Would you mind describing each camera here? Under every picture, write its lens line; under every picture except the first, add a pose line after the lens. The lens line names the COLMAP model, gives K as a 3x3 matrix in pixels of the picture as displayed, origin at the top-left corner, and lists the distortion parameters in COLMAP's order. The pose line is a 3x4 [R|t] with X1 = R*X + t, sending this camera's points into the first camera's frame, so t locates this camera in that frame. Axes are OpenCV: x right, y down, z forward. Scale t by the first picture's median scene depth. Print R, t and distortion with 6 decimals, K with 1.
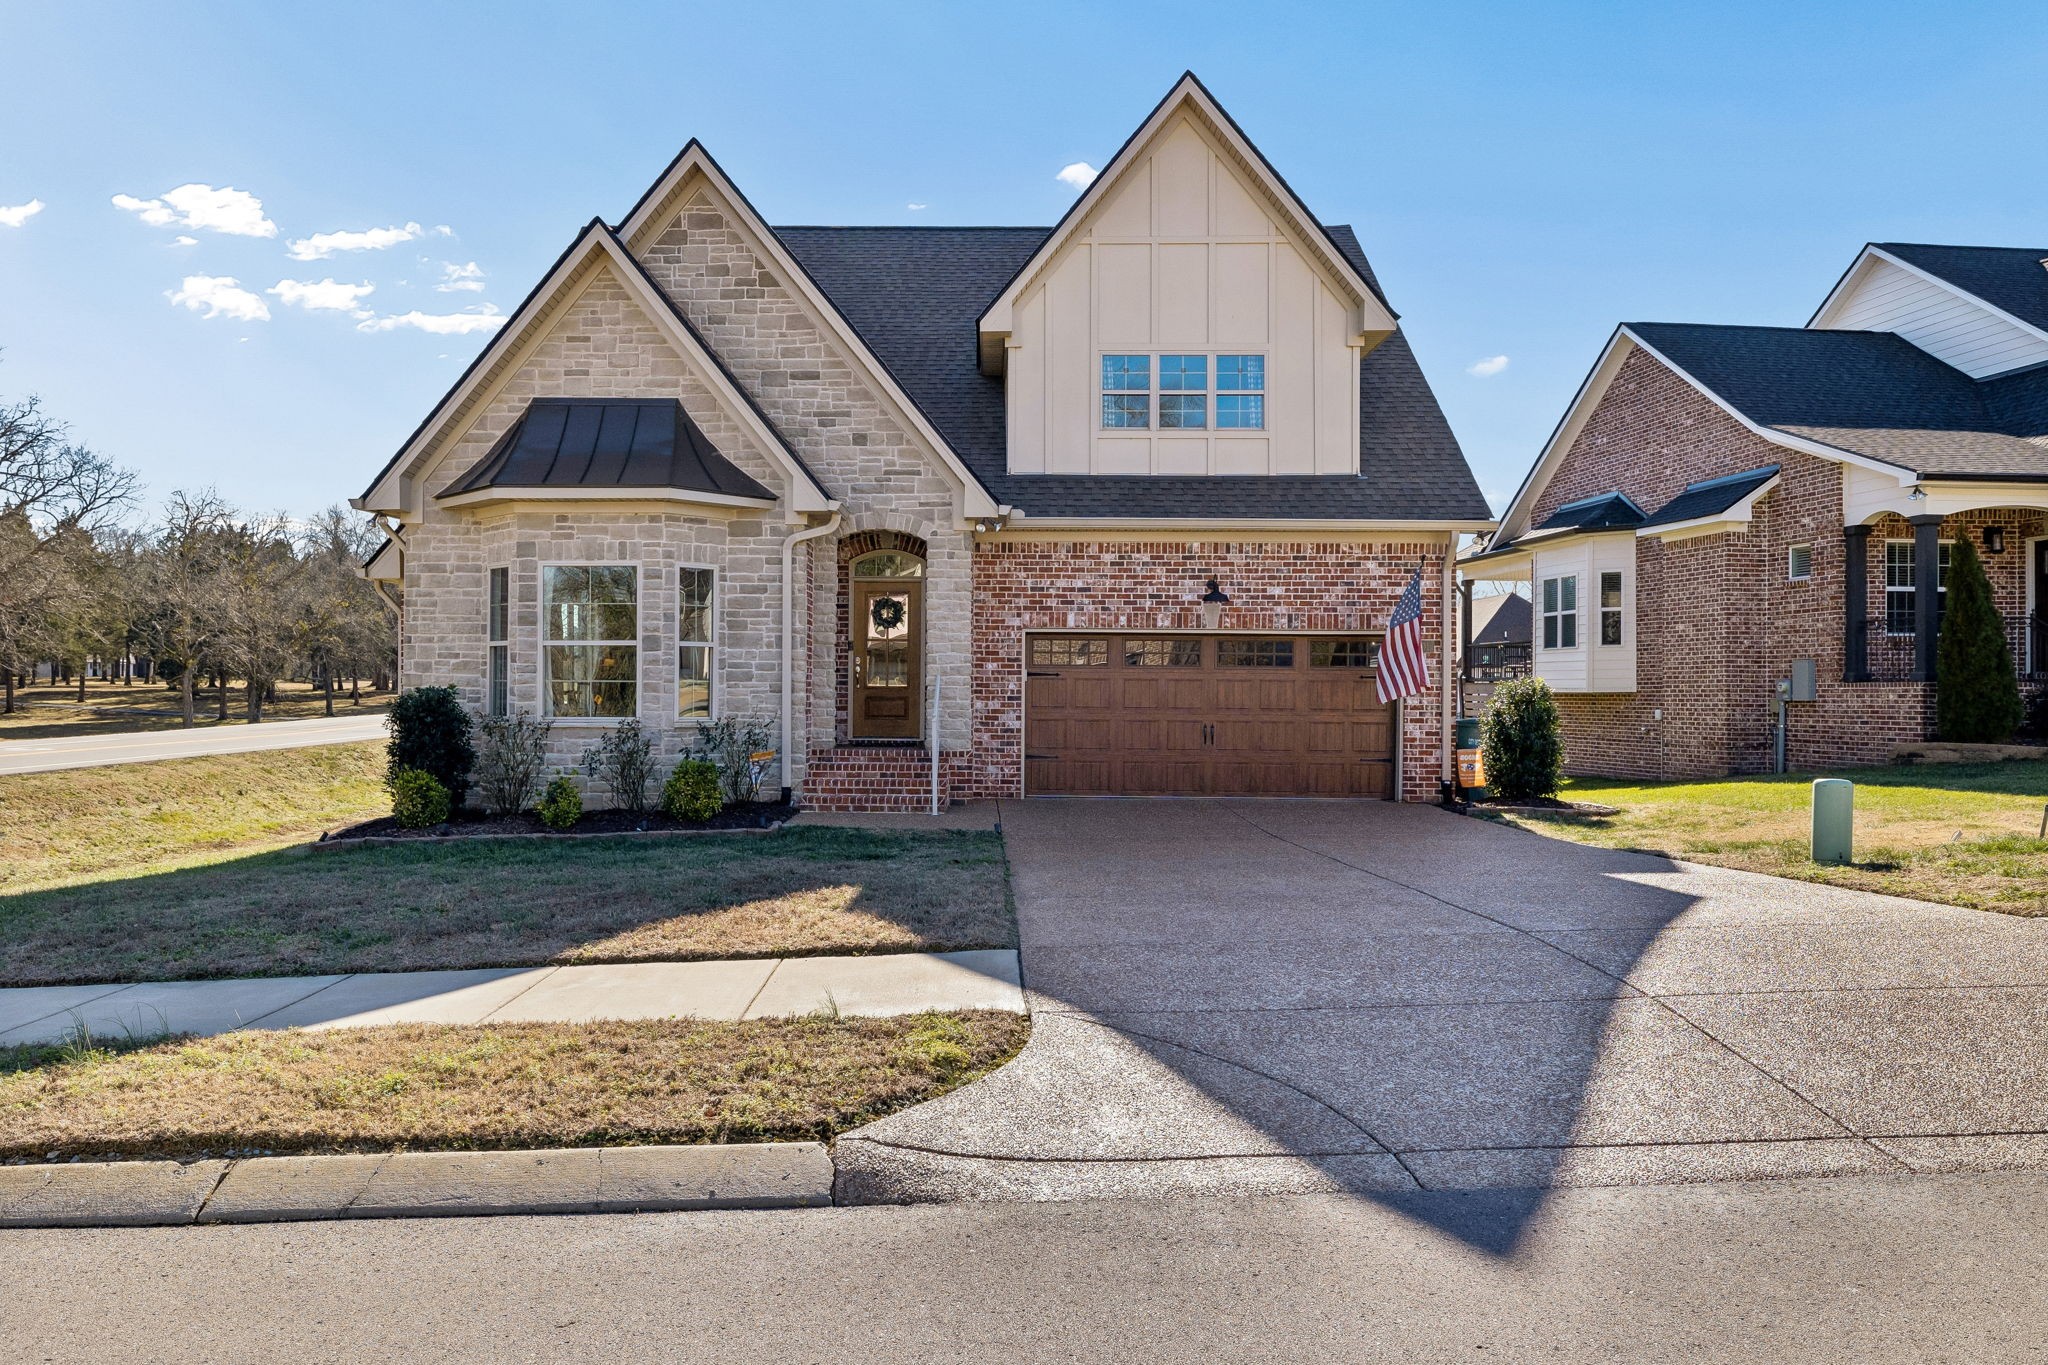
lens RADIAL K [[1465.4, 0, 995.6], [0, 1465.4, 688.2], [0, 0, 1]] dist [0.005641, 0.001193]
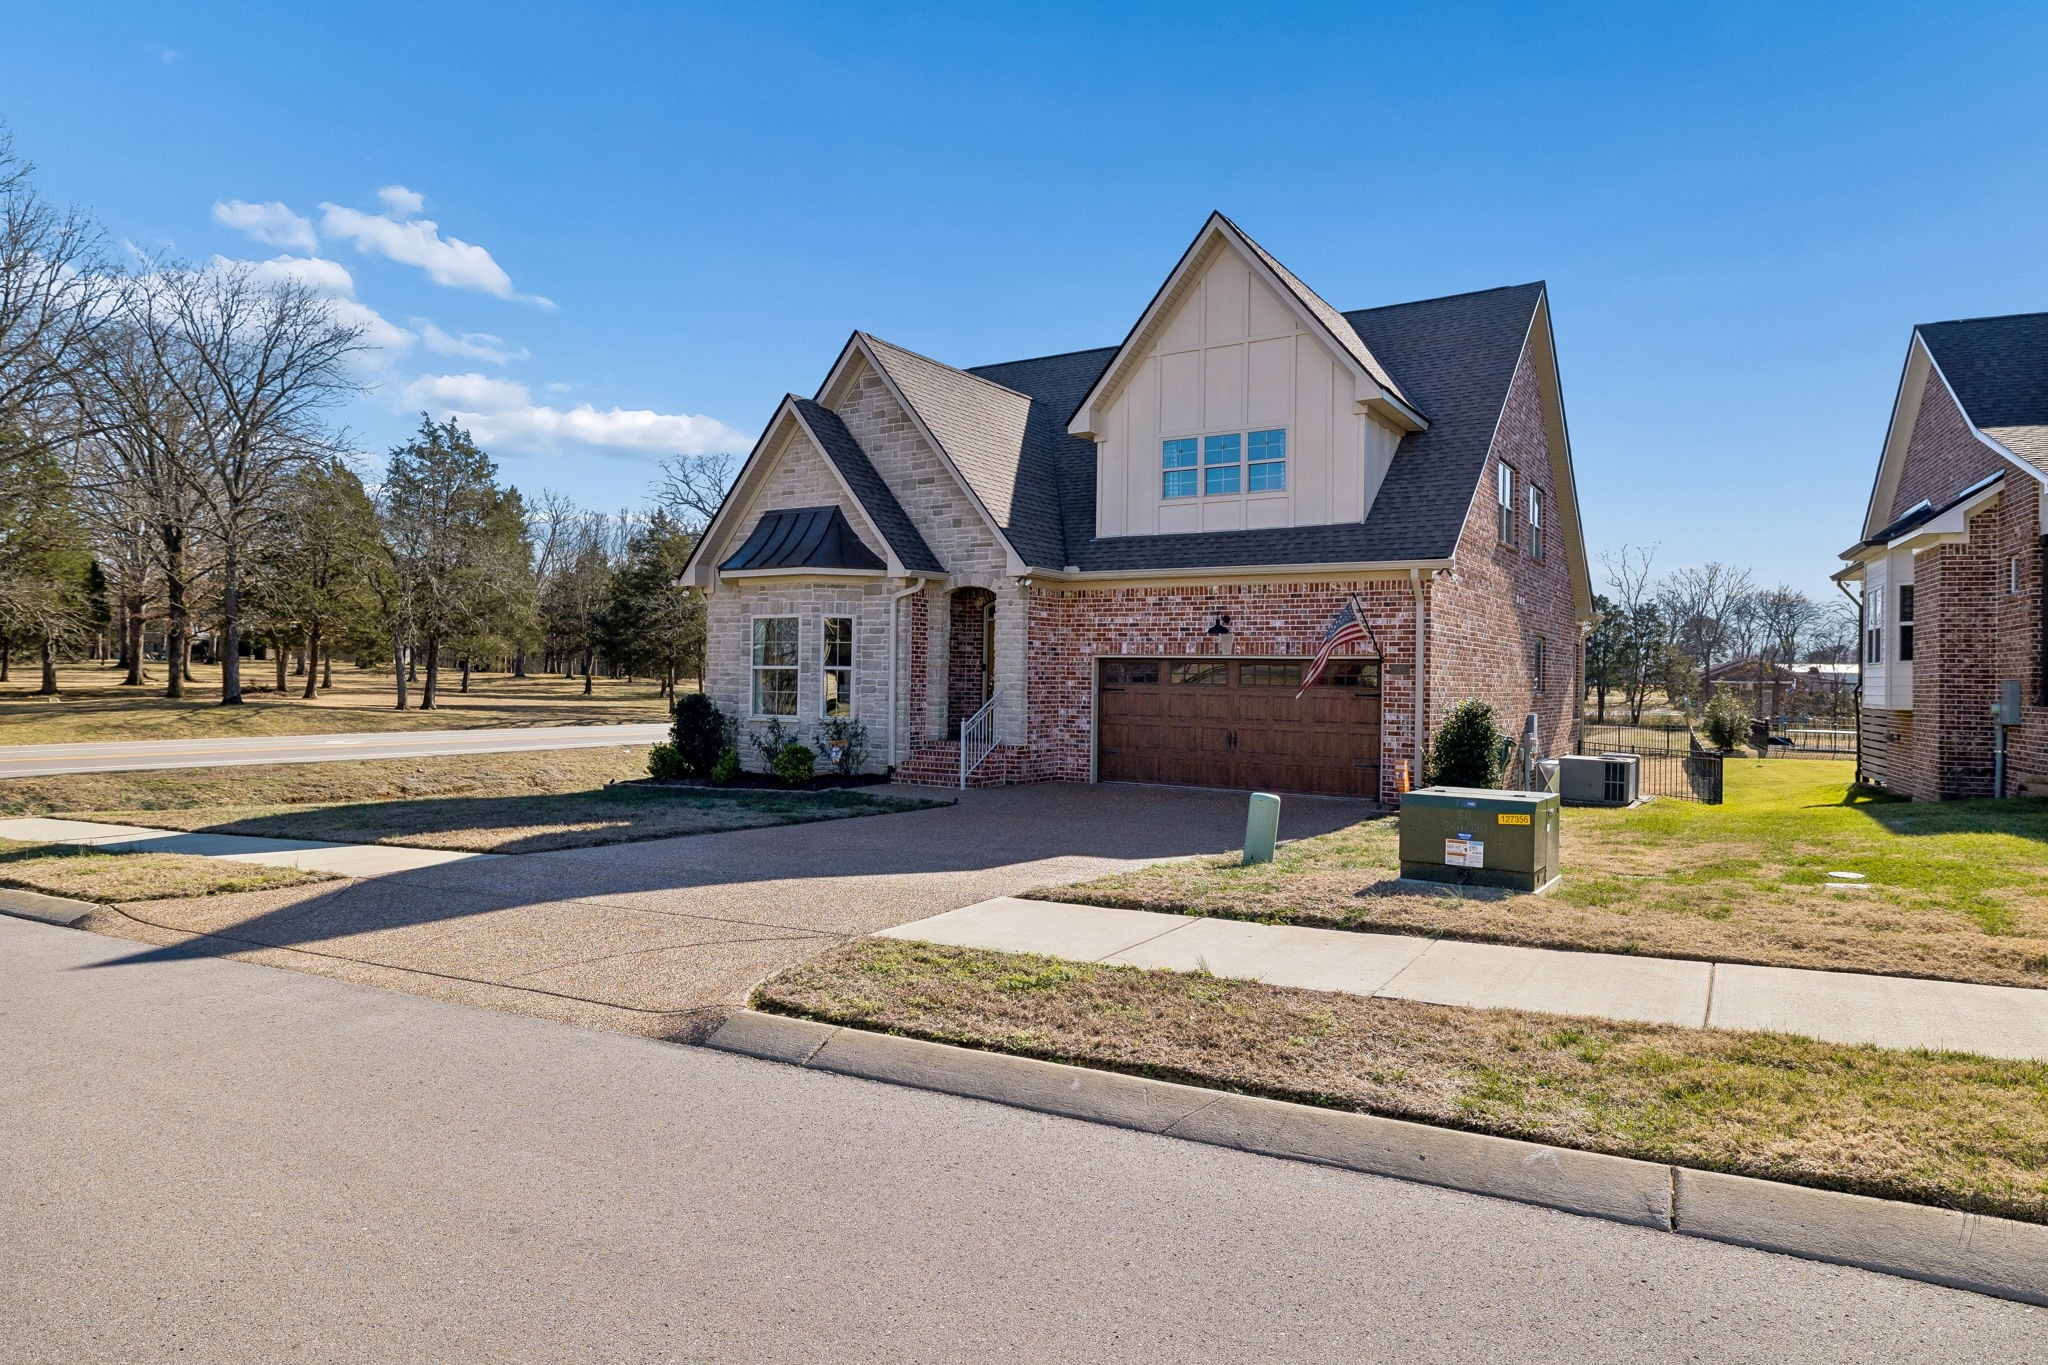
lens RADIAL K [[1214.0, 0, 1024.0], [0, 1214.0, 682.5], [0, 0, 1]] dist [-0.002852, 0.000076]
pose [[0.852669, 0.009118, -0.522372, 0.560380], [-0.010216, 0.999948, 0.000779, -0.016561], [0.522352, 0.004673, 0.852717, 0.032138]]
